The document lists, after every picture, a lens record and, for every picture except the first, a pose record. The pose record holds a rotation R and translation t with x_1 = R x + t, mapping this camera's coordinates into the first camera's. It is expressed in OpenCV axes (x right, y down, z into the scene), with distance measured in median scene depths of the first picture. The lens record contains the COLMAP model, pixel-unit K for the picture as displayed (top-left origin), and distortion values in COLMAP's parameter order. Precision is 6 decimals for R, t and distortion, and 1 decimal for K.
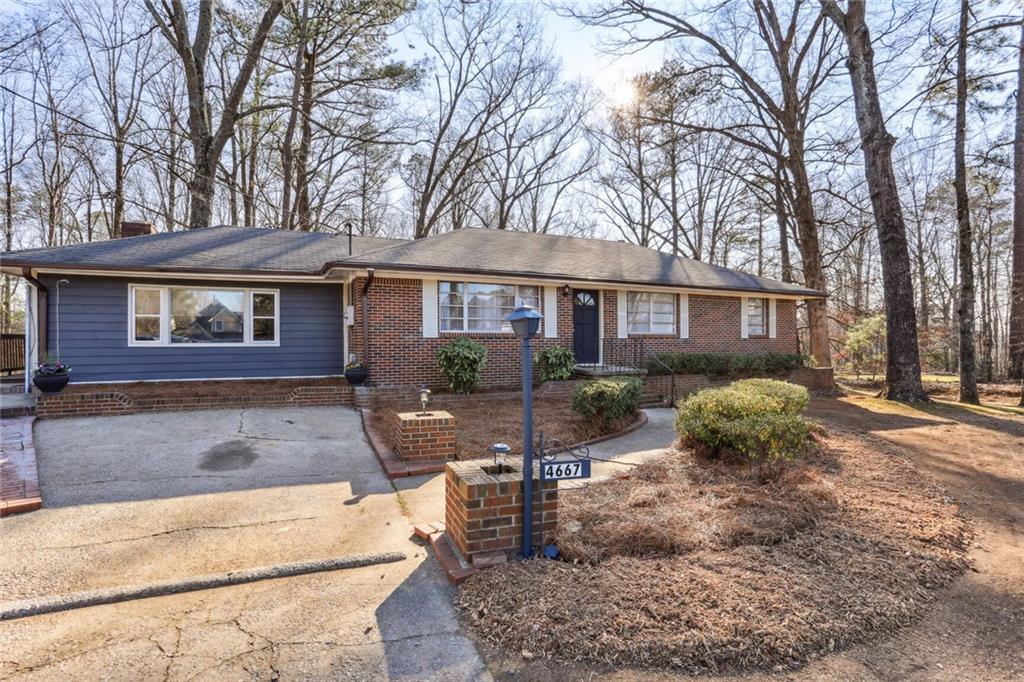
lens RADIAL K [[500.5, 0, 509.3], [0, 500.5, 334.5], [0, 0, 1]] dist [-0.059322, 0.030095]
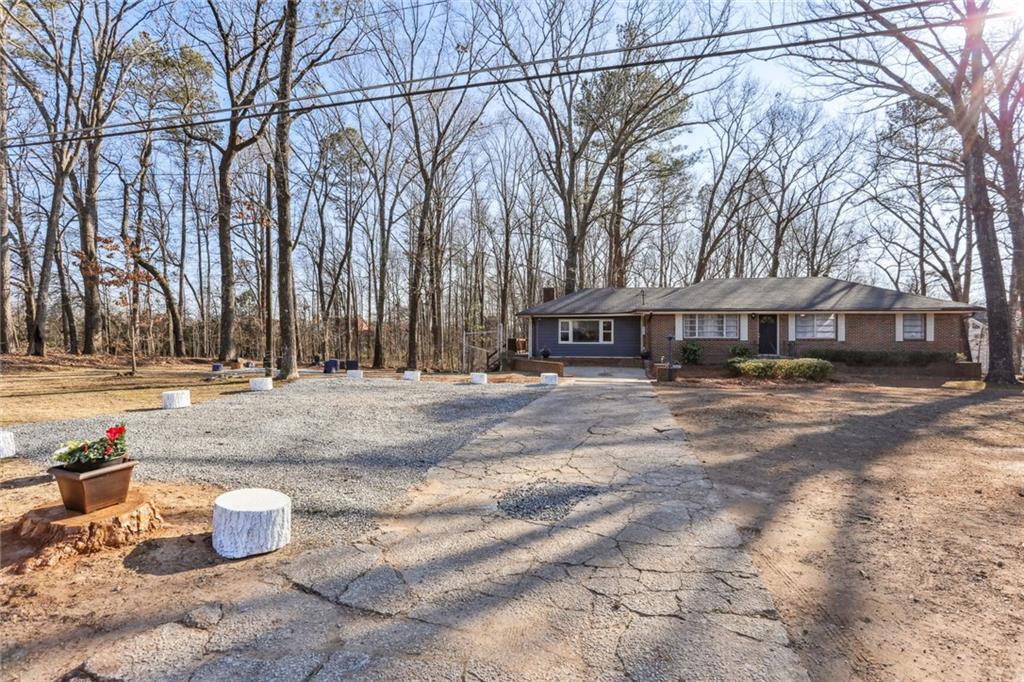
lens RADIAL K [[500.5, 0, 509.3], [0, 500.5, 334.5], [0, 0, 1]] dist [-0.059322, 0.030095]
pose [[0.824909, -0.004358, -0.565249, 0.407869], [0.002014, 0.999987, -0.004772, -0.008649], [0.565262, 0.002798, 0.824907, -1.082461]]
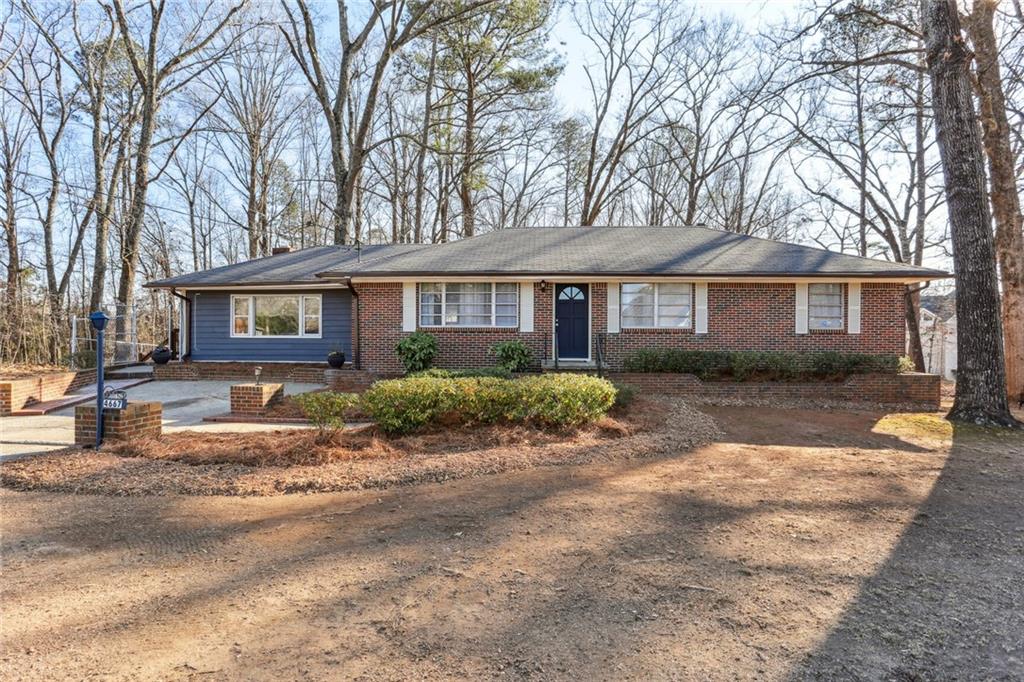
lens RADIAL K [[531.9, 0, 513.0], [0, 531.9, 336.7], [0, 0, 1]] dist [-0.029040, 0.000956]
pose [[0.875666, 0.005395, -0.482888, 0.580475], [-0.000076, 0.999939, 0.011034, 0.003891], [0.482918, -0.009625, 0.875613, 0.017289]]
